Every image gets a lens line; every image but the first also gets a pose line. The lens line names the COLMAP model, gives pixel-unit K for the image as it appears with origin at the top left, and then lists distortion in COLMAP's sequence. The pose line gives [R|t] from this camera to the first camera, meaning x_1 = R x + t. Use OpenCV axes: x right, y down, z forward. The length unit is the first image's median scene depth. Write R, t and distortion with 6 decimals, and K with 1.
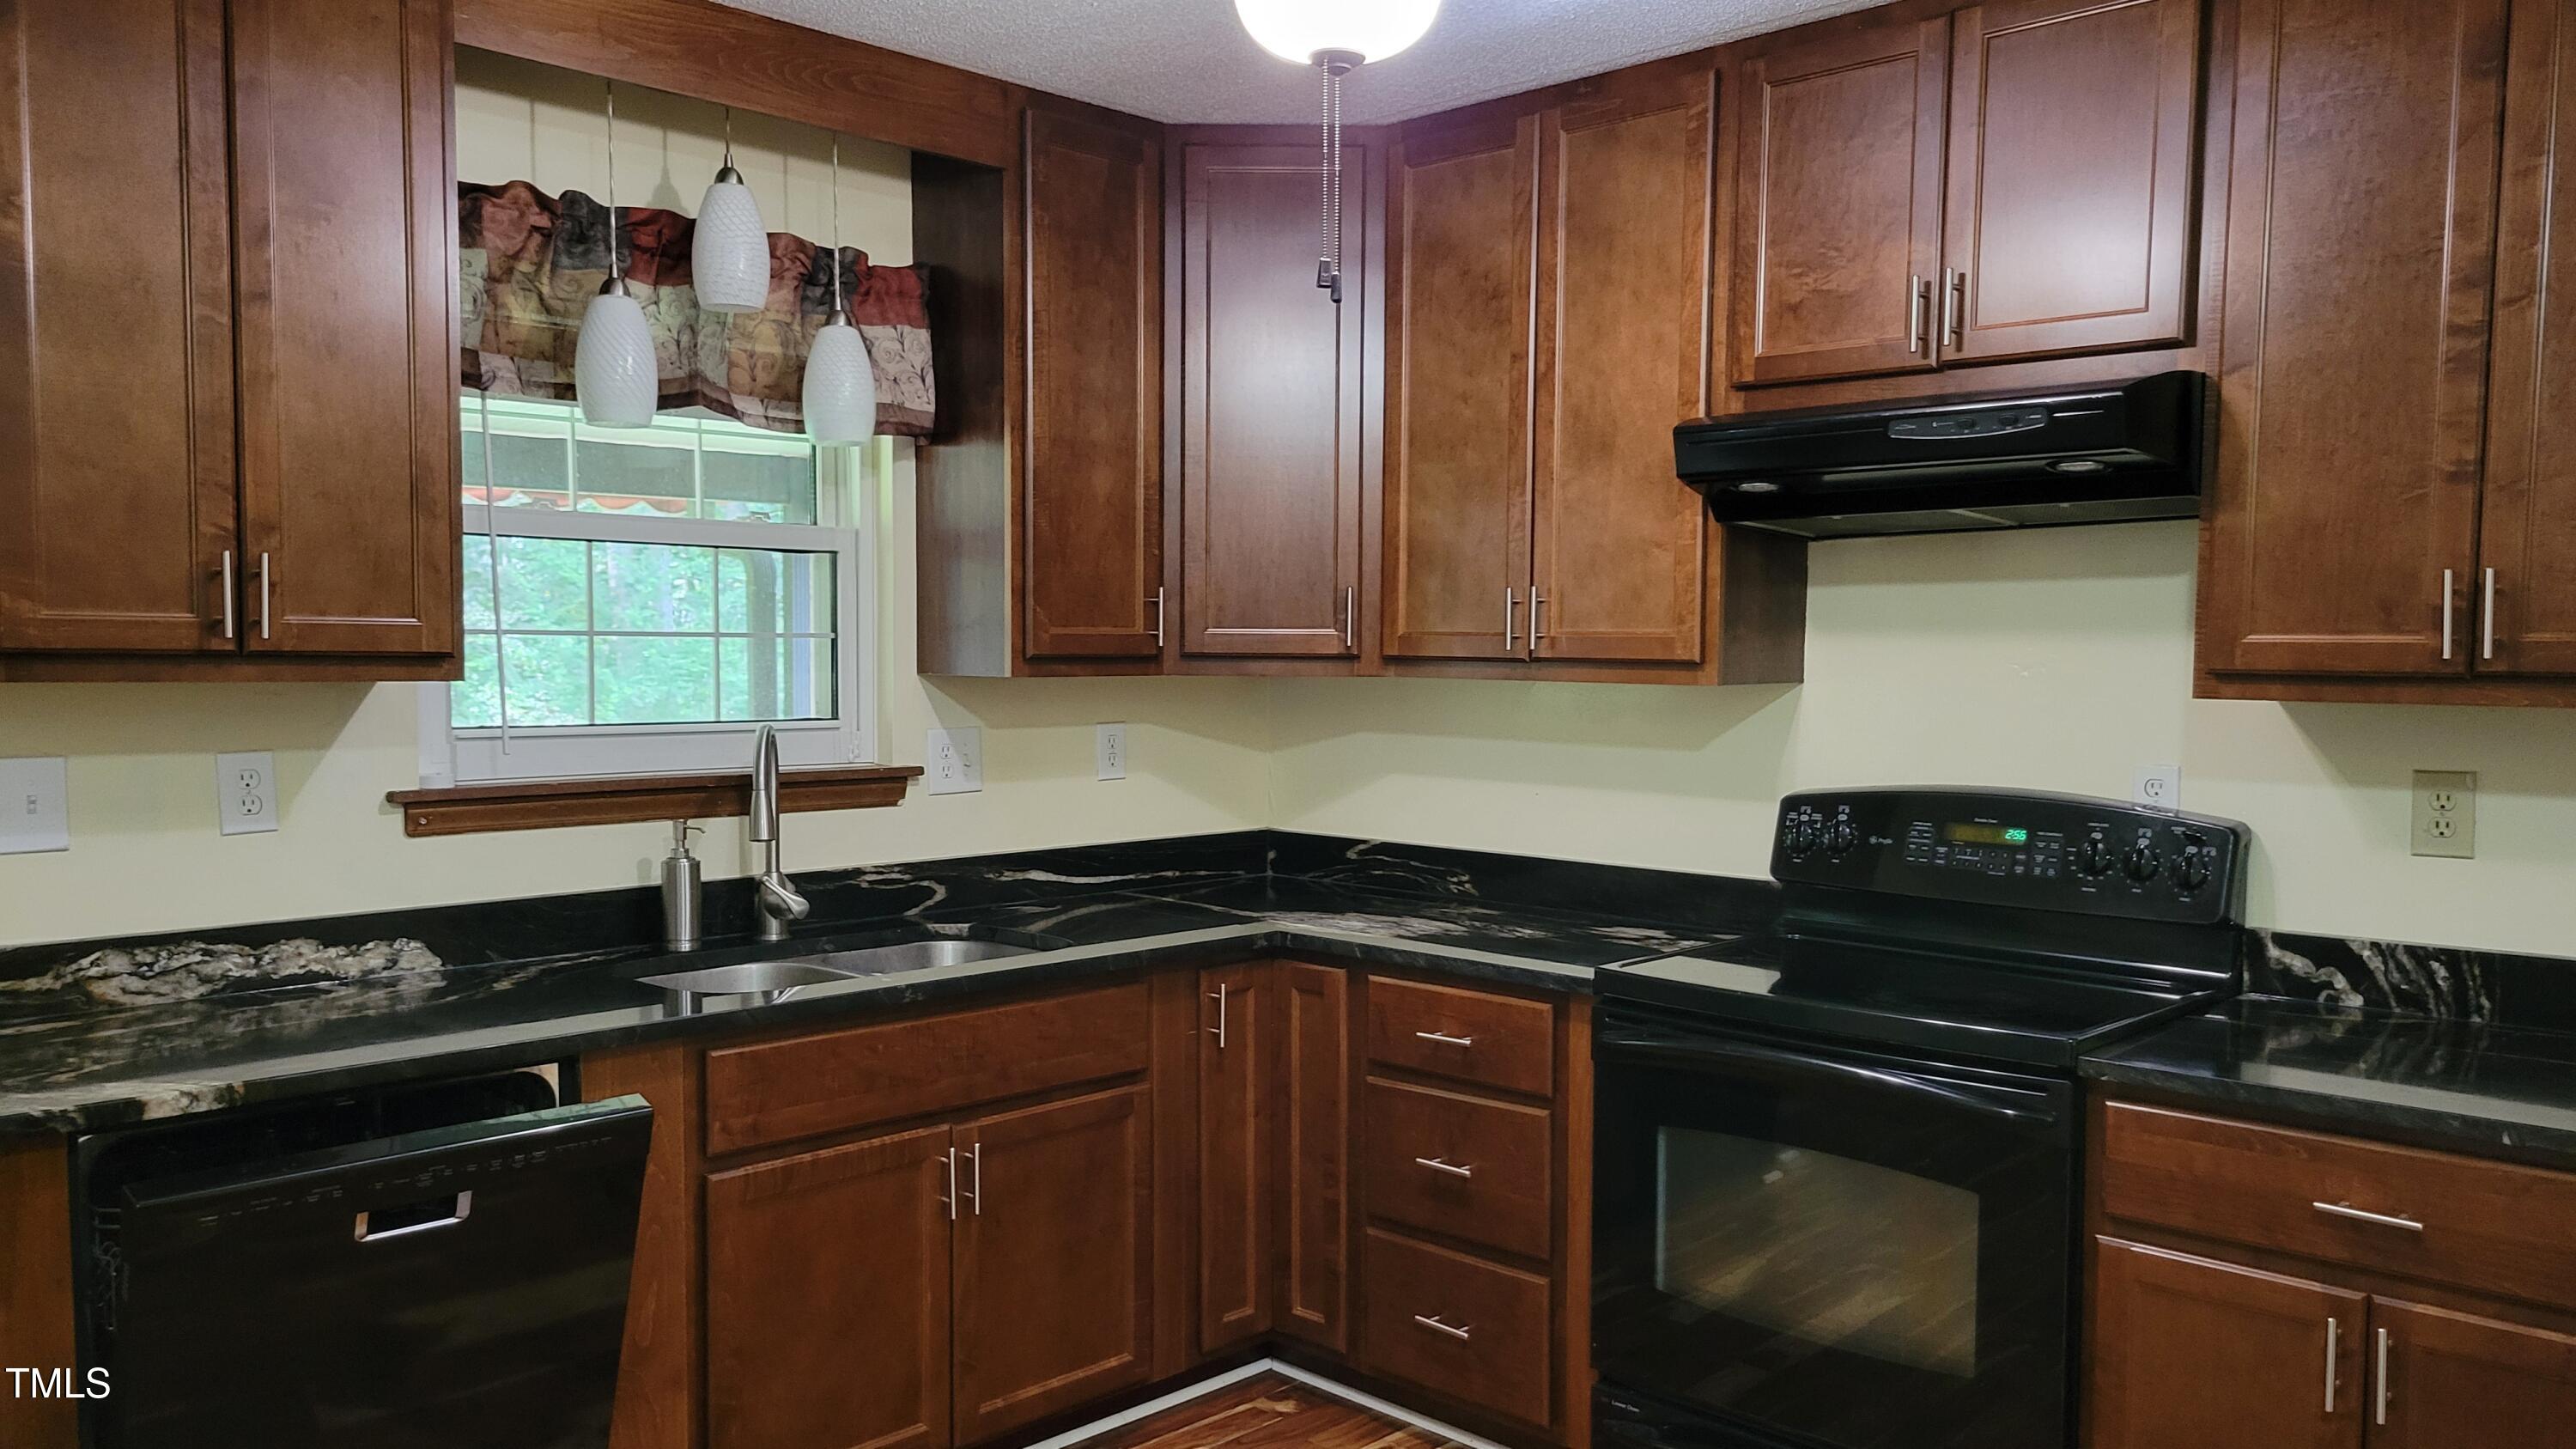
lens RADIAL K [[1936.6, 0, 1261.9], [0, 1936.6, 766.0], [0, 0, 1]] dist [0.041527, -0.023038]
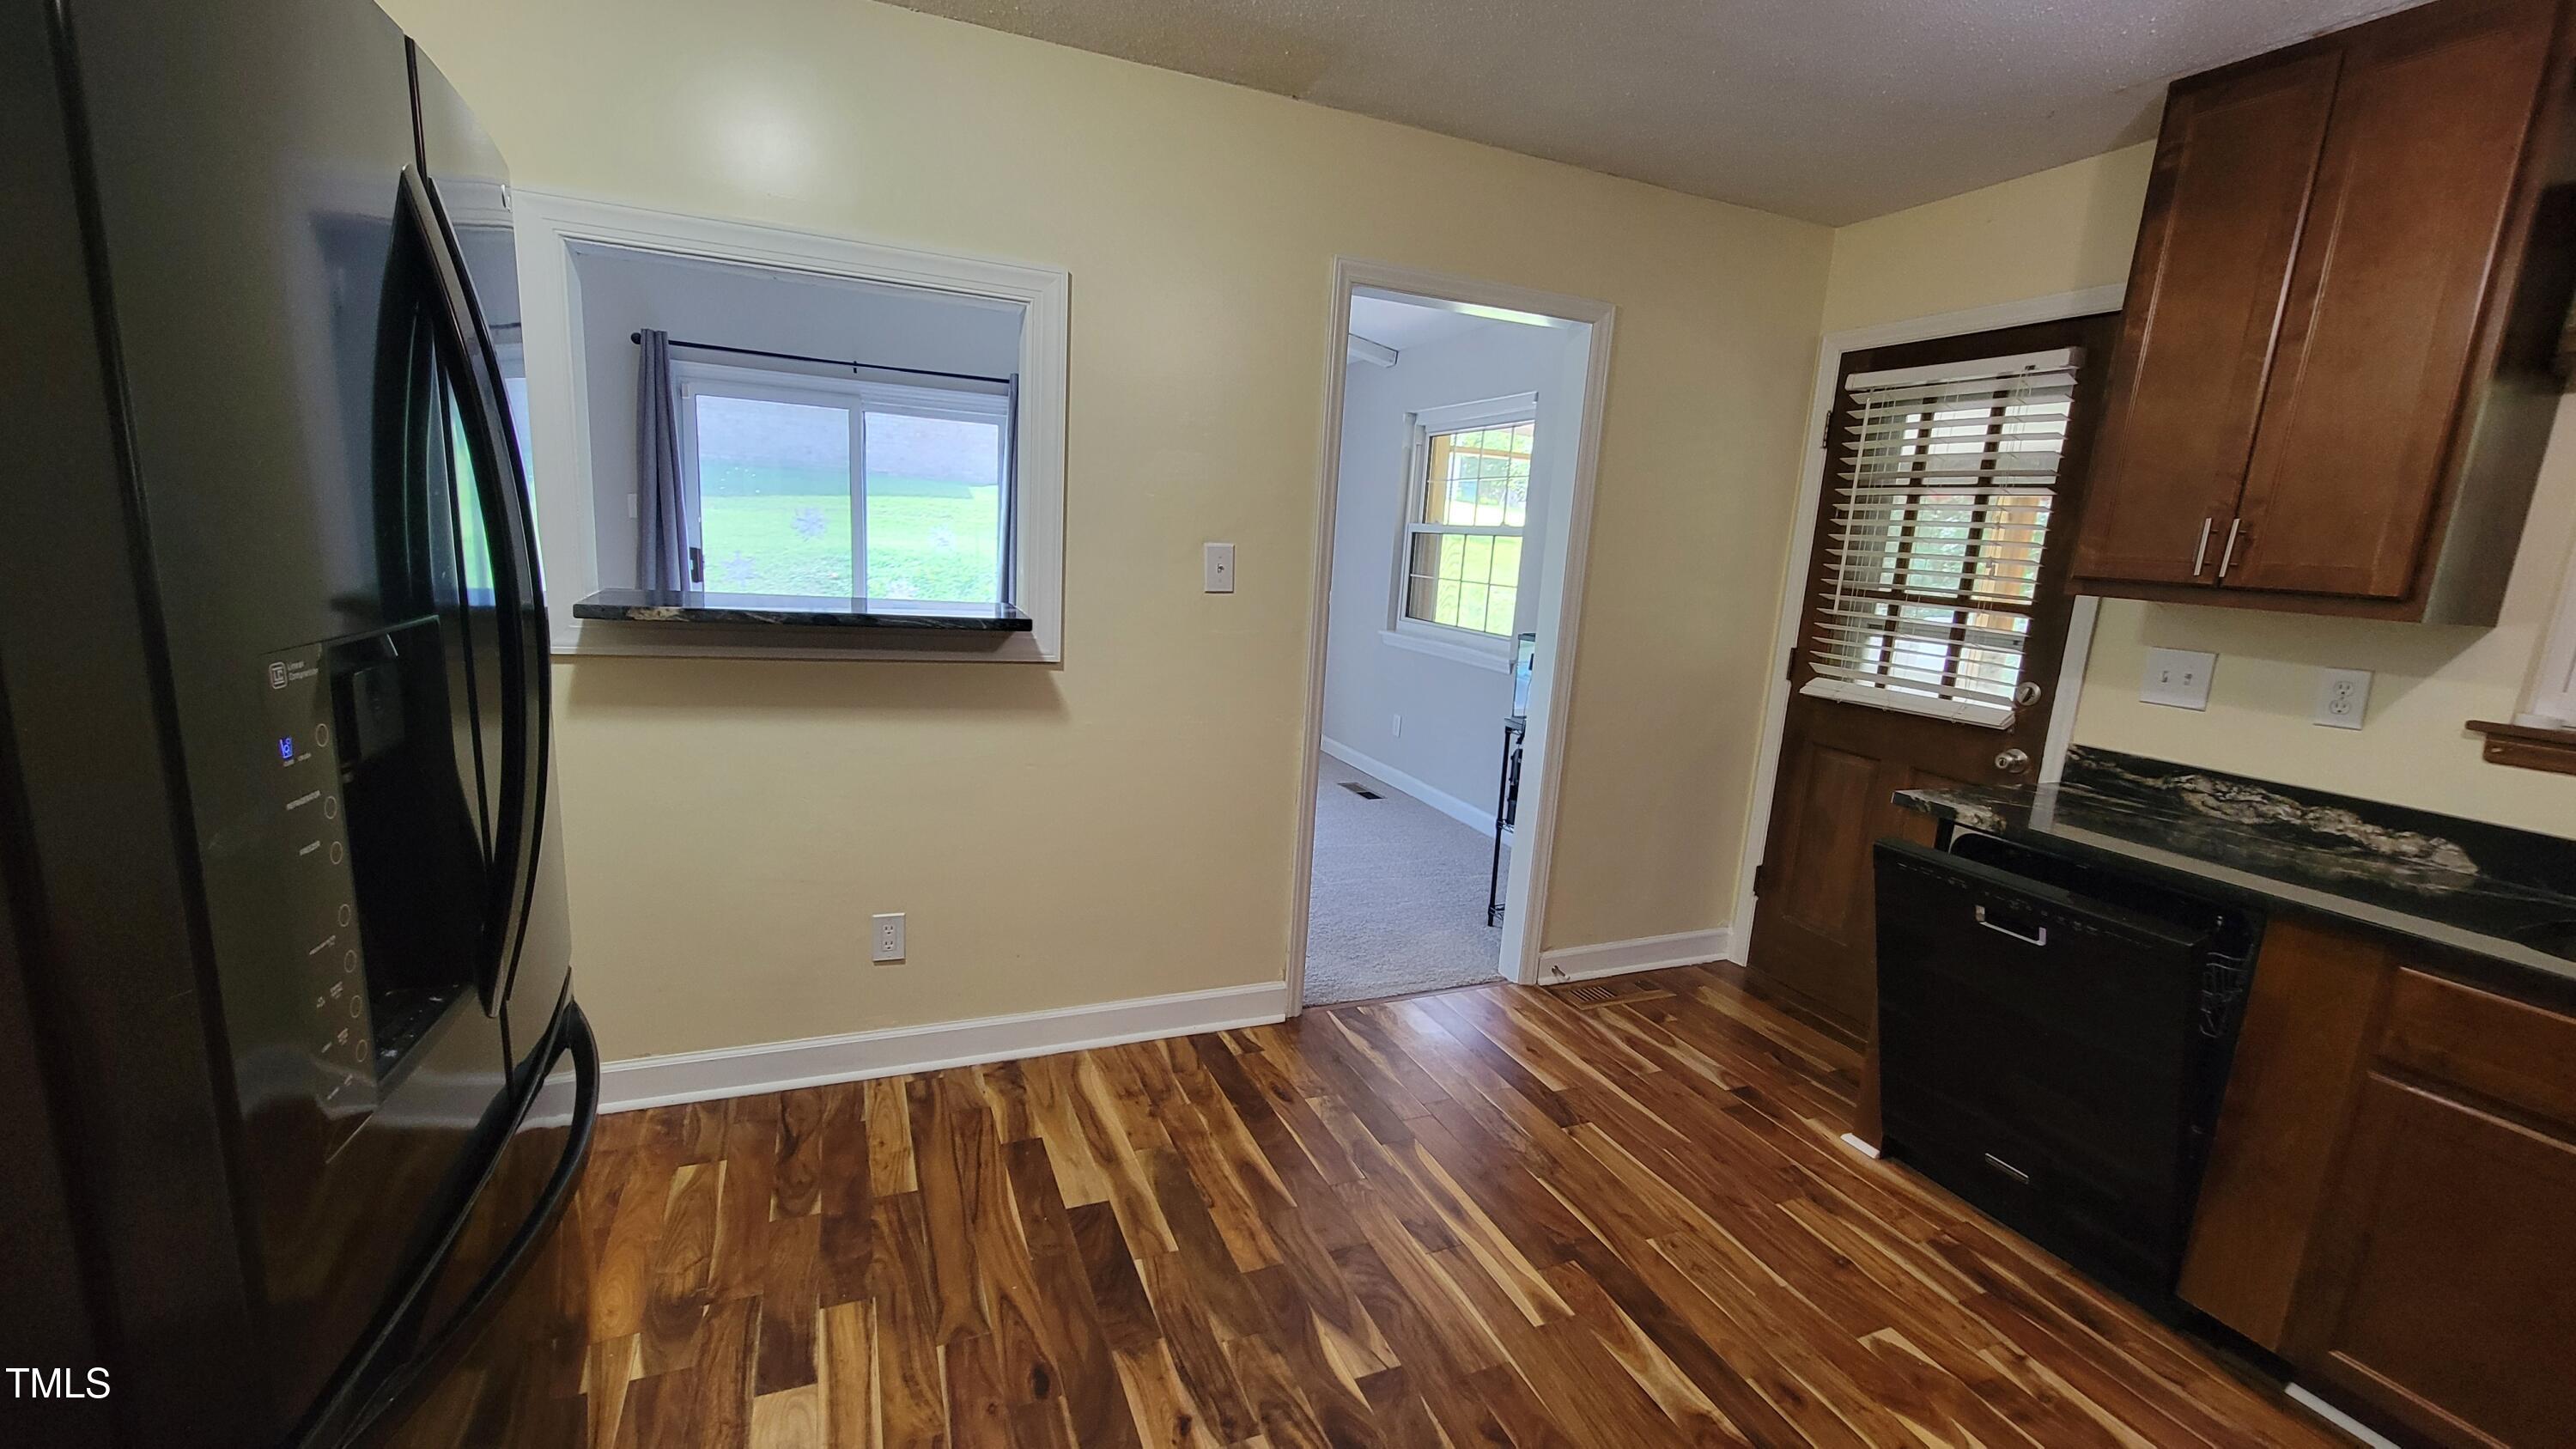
lens RADIAL K [[1049.1, 0, 1292.5], [0, 1049.1, 731.4], [0, 0, 1]] dist [-0.002046, -0.000064]
pose [[-0.381044, 0.140937, -0.913752, 0.432697], [-0.123347, 0.971729, 0.201316, -0.020616], [0.916292, 0.189419, -0.352888, 0.559954]]
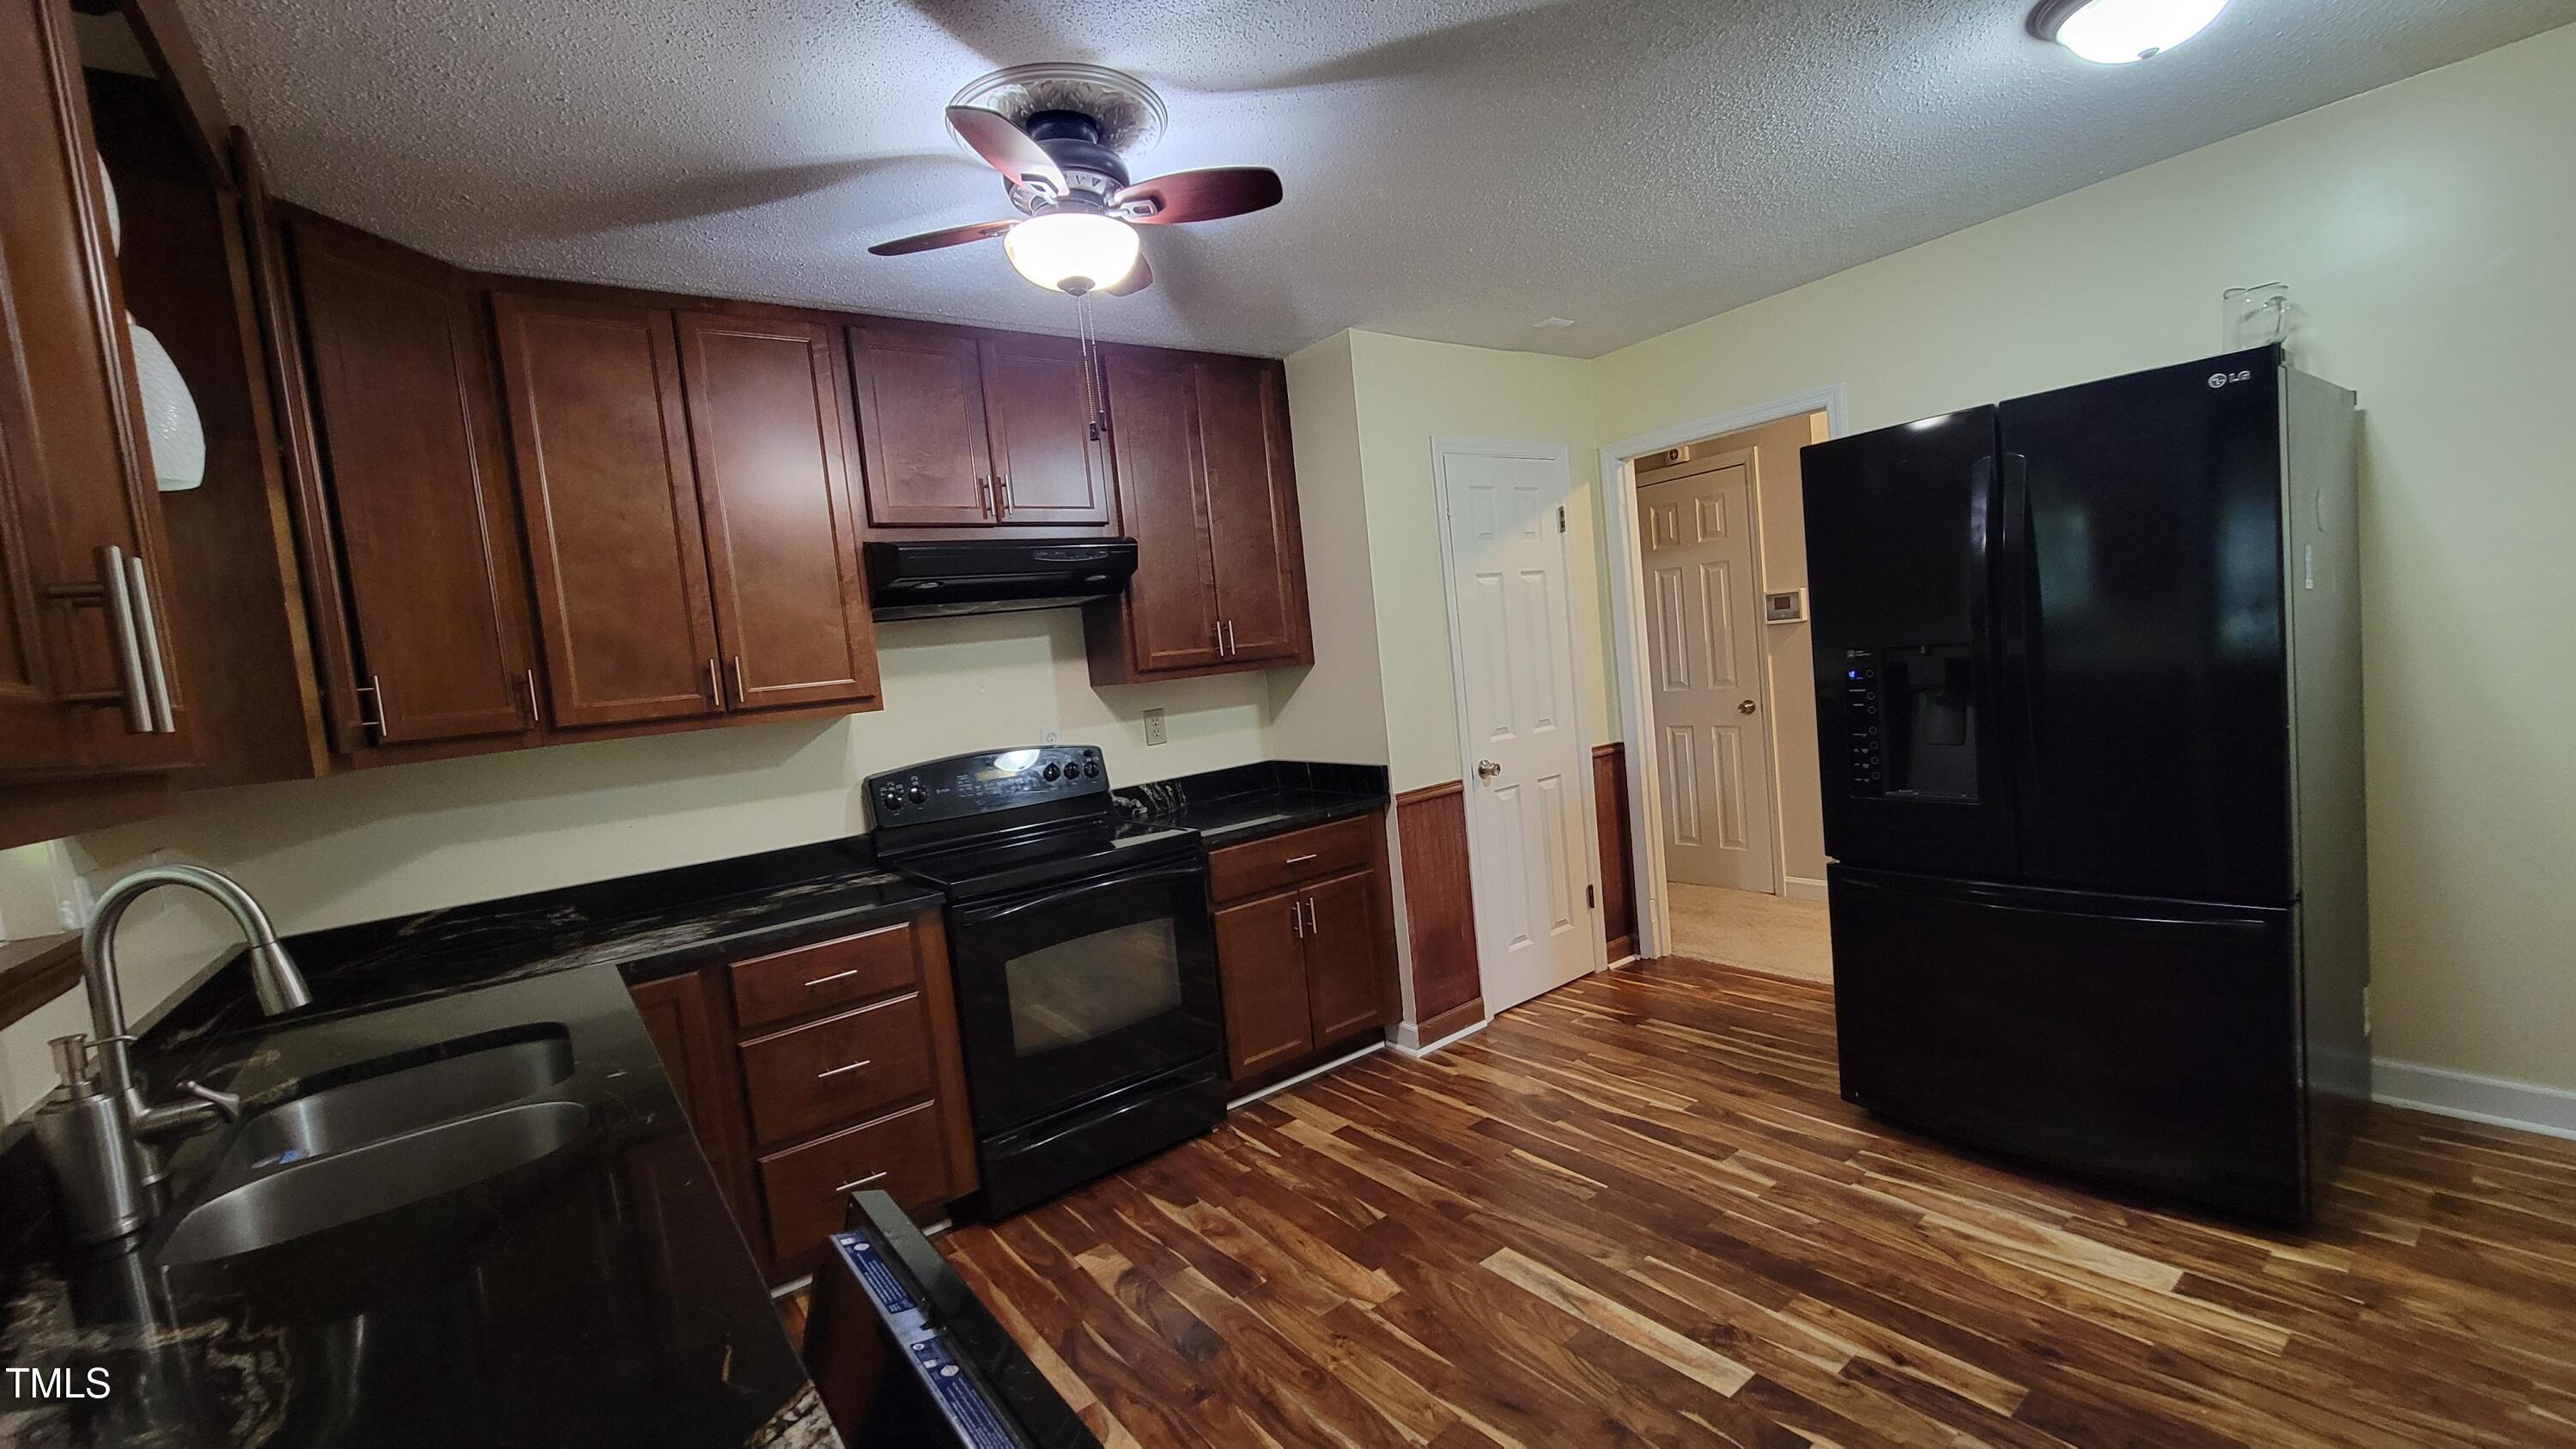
lens RADIAL K [[1049.1, 0, 1289.7], [0, 1049.1, 731.5], [0, 0, 1]] dist [-0.002046, -0.000064]
pose [[0.138220, -0.096595, 0.985680, -0.639097], [0.162919, 0.983892, 0.073574, -0.036917], [-0.976910, 0.150416, 0.151731, 0.601510]]
